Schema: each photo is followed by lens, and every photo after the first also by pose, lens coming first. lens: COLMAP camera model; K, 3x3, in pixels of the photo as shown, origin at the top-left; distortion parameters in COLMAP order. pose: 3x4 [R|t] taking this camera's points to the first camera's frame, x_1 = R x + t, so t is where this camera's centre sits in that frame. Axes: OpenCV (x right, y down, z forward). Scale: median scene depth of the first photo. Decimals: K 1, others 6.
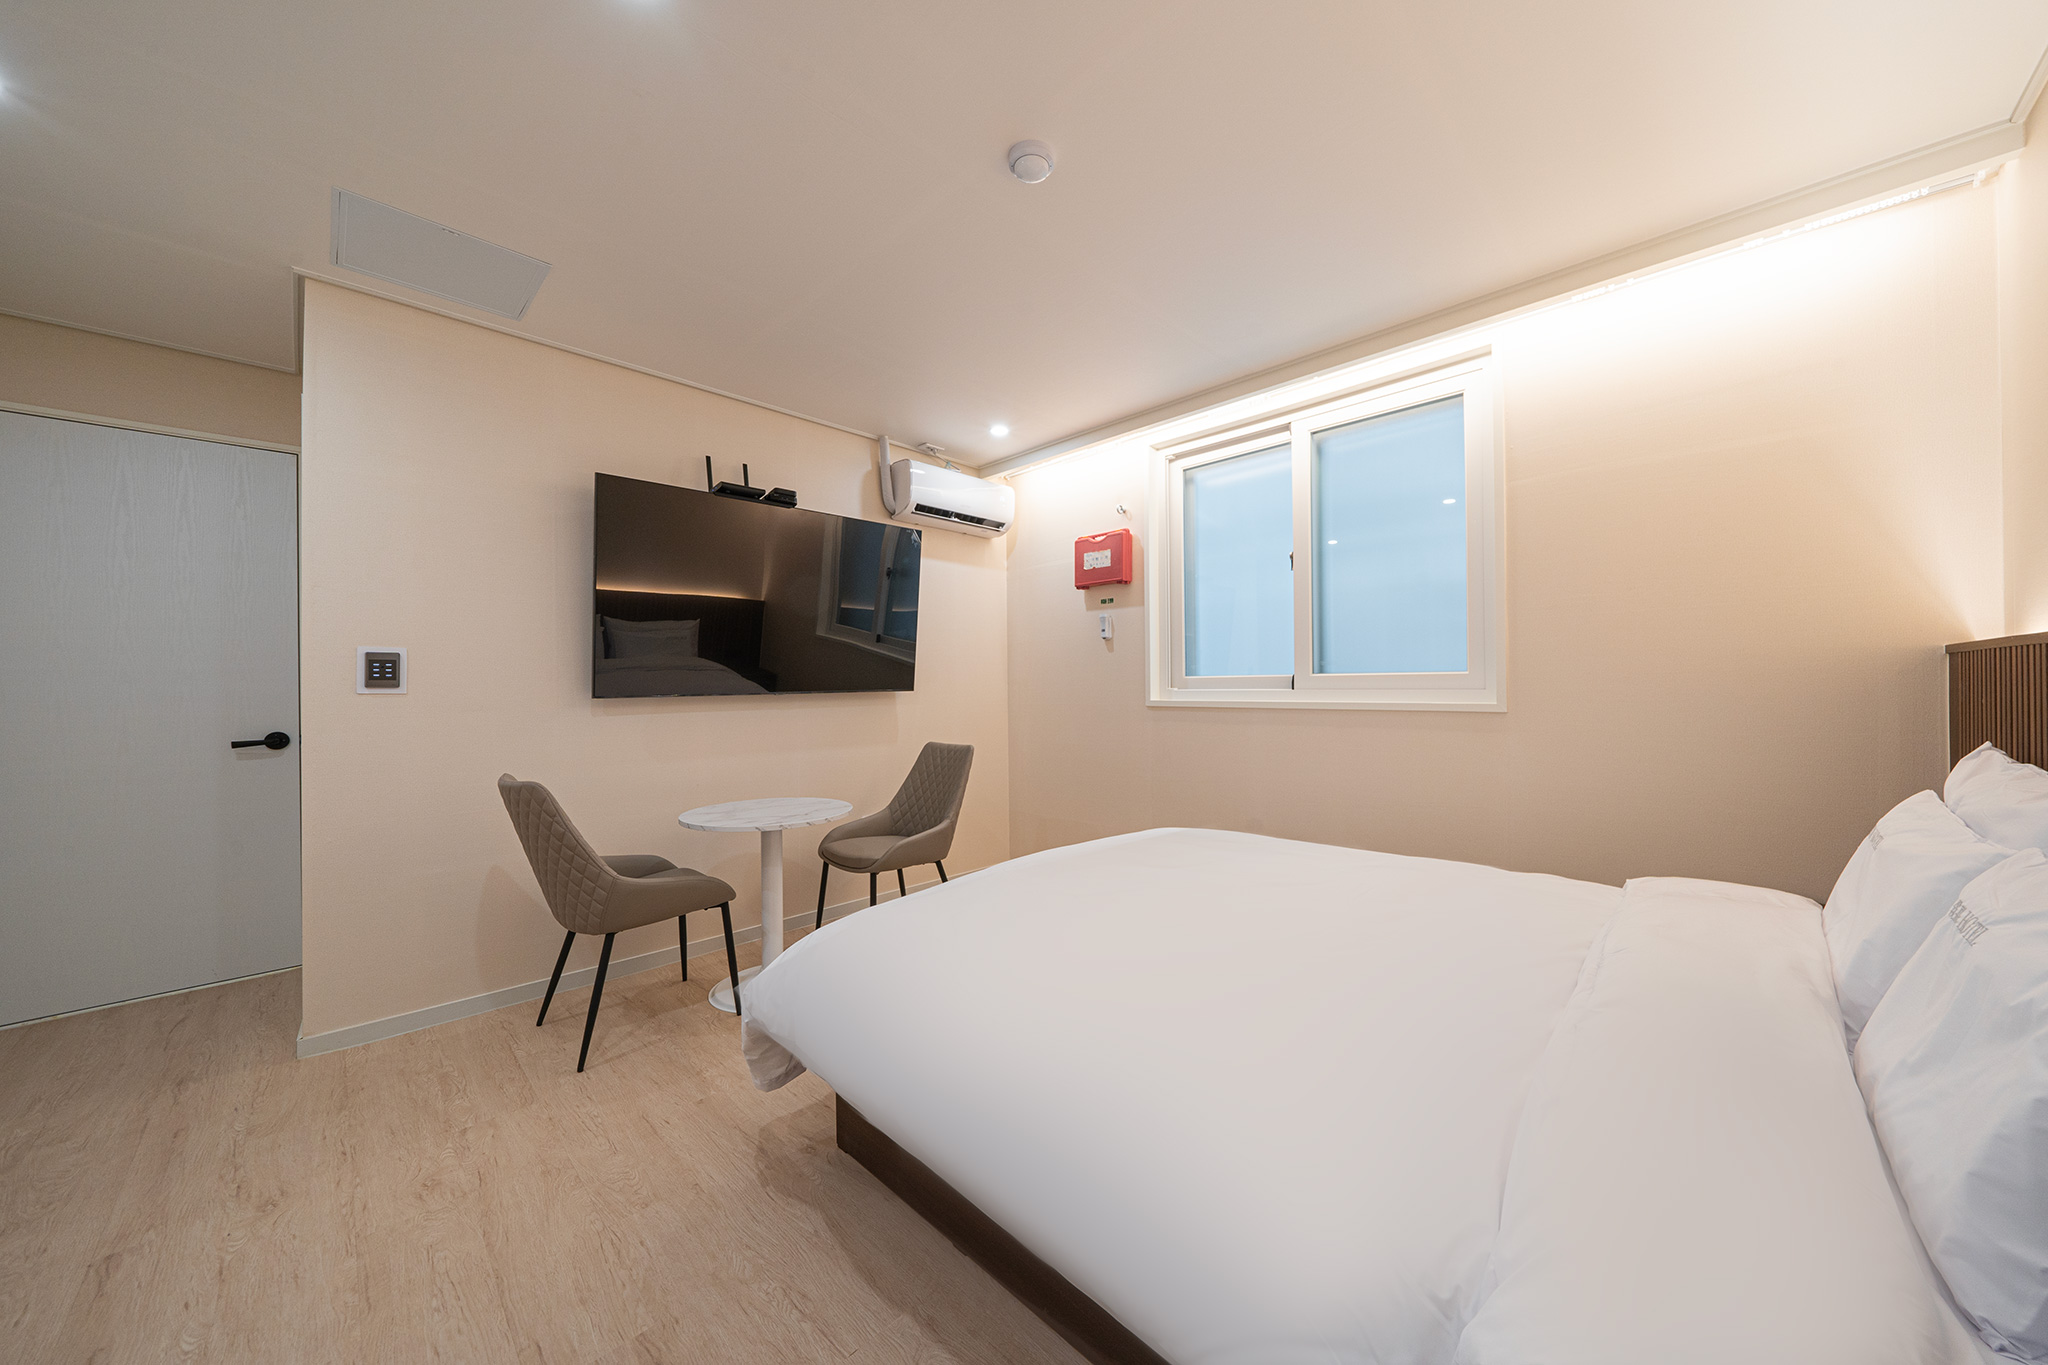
lens RADIAL K [[696.3, 0, 1031.6], [0, 696.3, 685.2], [0, 0, 1]] dist [-0.001310, -0.000006]
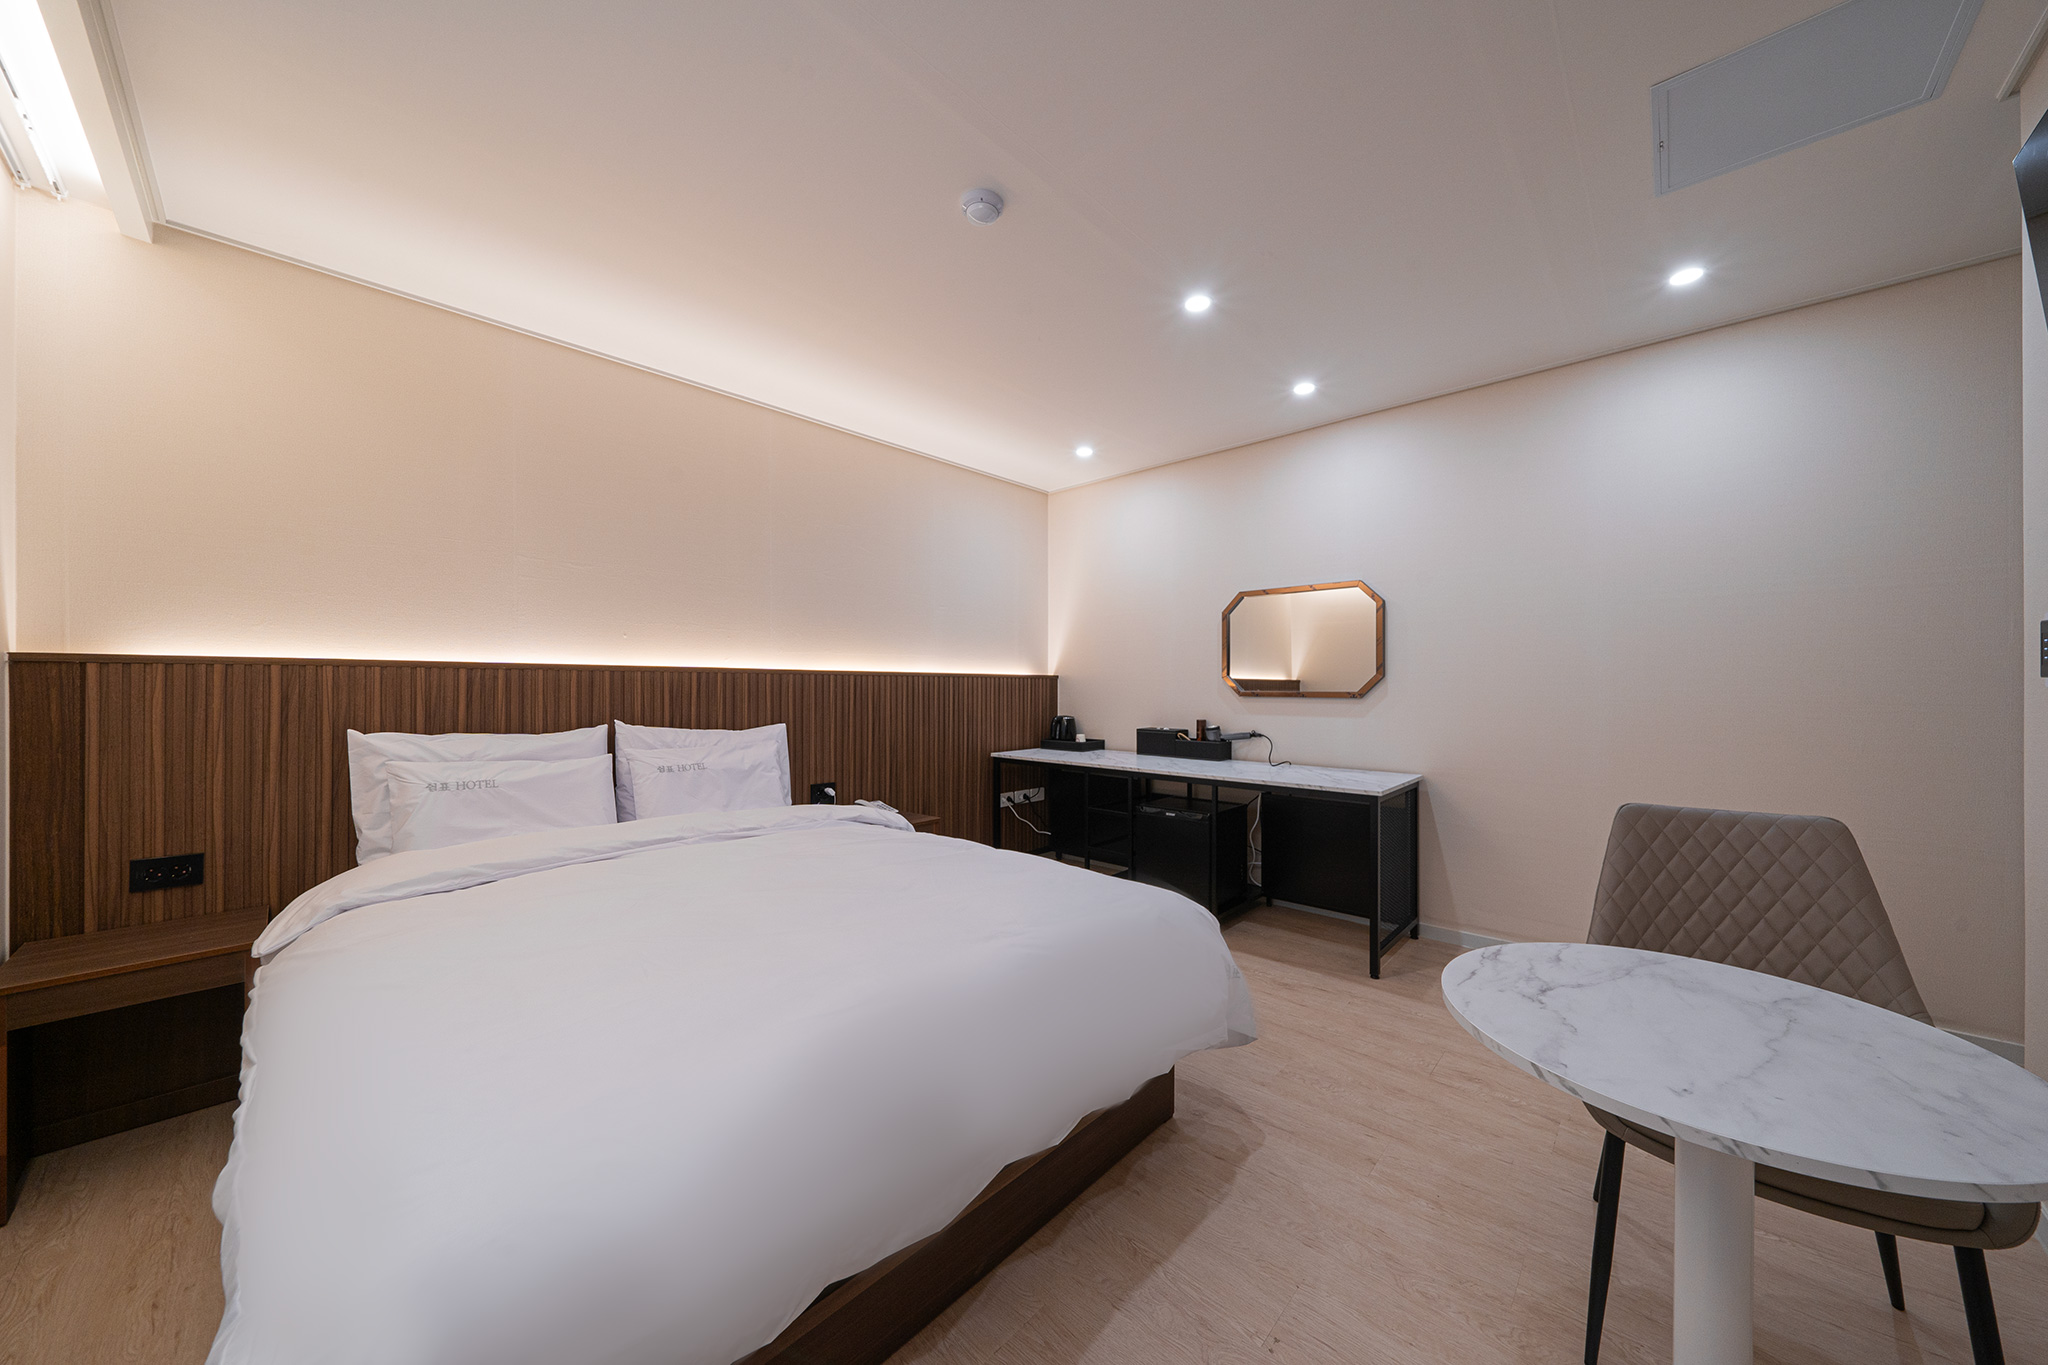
lens RADIAL K [[696.3, 0, 1031.6], [0, 696.3, 685.2], [0, 0, 1]] dist [-0.001310, -0.000006]
pose [[-0.999564, 0.011794, -0.027070, -0.040393], [0.011896, 0.999923, -0.003605, 0.002936], [0.027025, -0.003925, -0.999627, 2.123110]]
